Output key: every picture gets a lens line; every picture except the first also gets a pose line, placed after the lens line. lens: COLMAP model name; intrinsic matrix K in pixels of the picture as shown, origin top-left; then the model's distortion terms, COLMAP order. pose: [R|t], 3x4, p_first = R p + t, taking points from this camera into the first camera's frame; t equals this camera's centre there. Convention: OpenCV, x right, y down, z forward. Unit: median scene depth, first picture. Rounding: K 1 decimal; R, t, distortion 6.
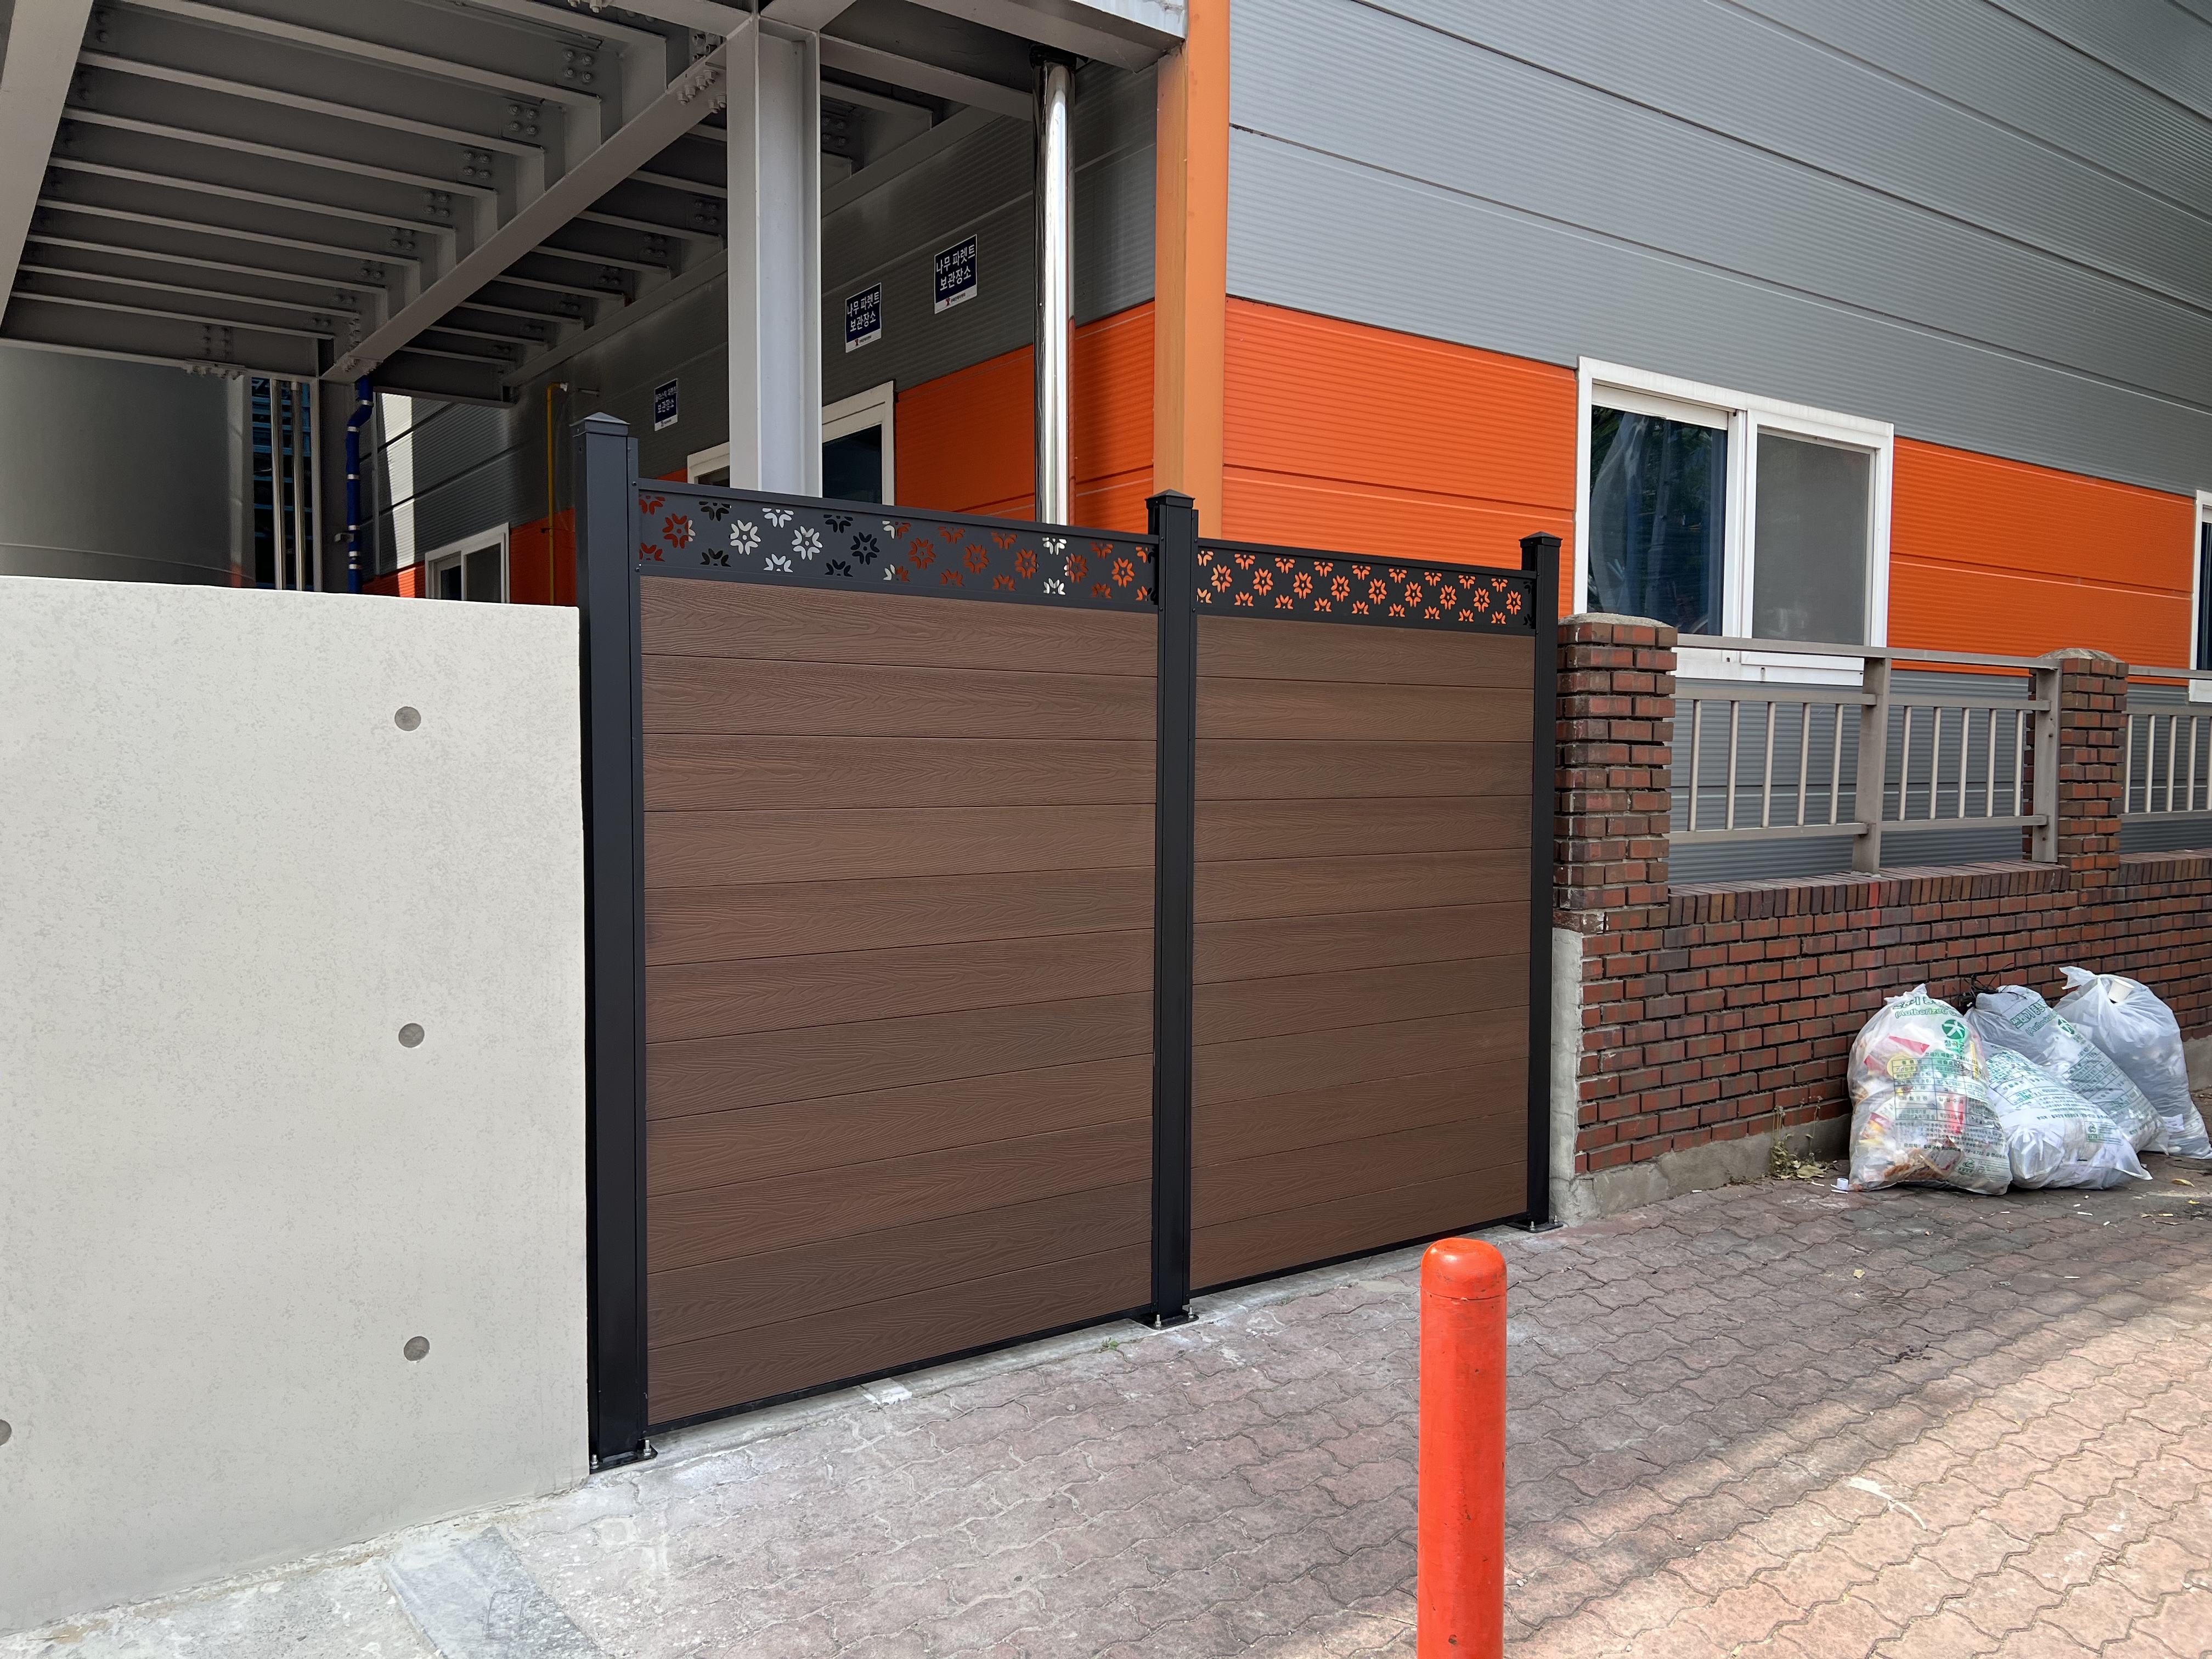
lens RADIAL K [[1656.1, 0, 1117.9], [0, 1656.1, 819.4], [0, 0, 1]] dist [0.092268, -0.122889]
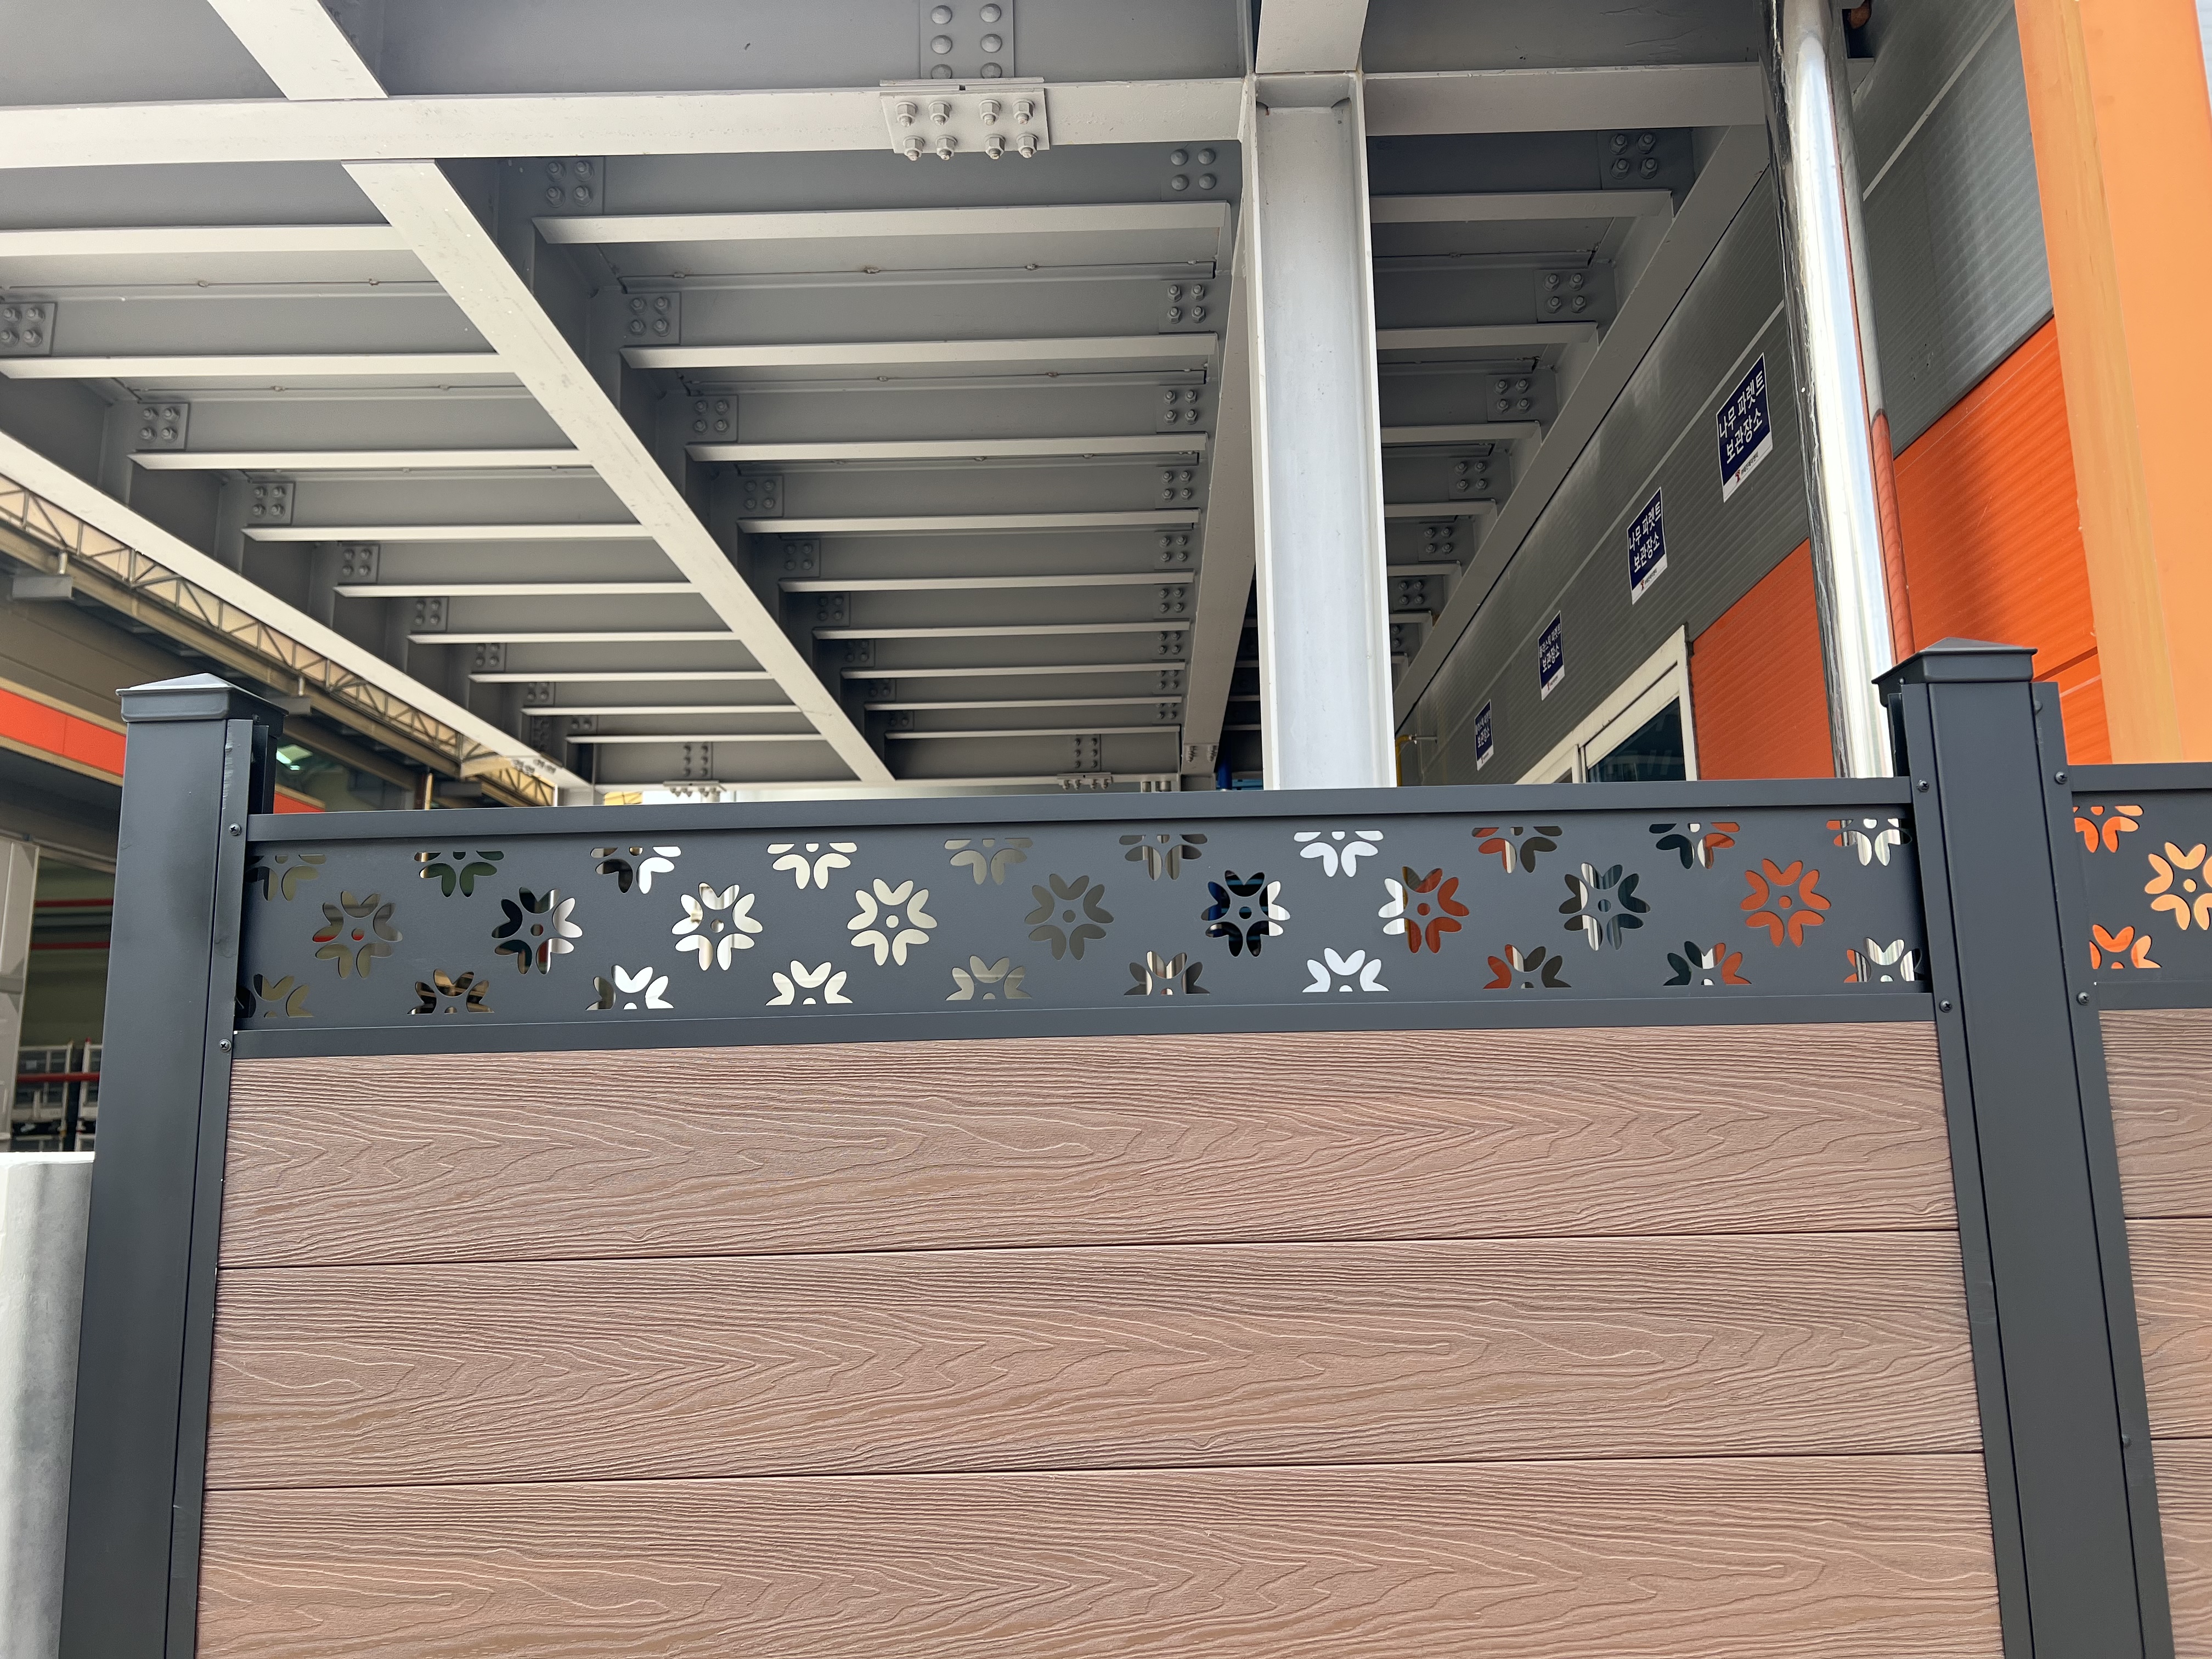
lens RADIAL K [[1682.6, 0, 1130.5], [0, 1682.6, 818.0], [0, 0, 1]] dist [0.041705, -0.050685]
pose [[0.803553, -0.132817, -0.580226, 0.086245], [0.004075, 0.975992, -0.217767, -0.085408], [0.595219, 0.172623, 0.784803, 0.602668]]
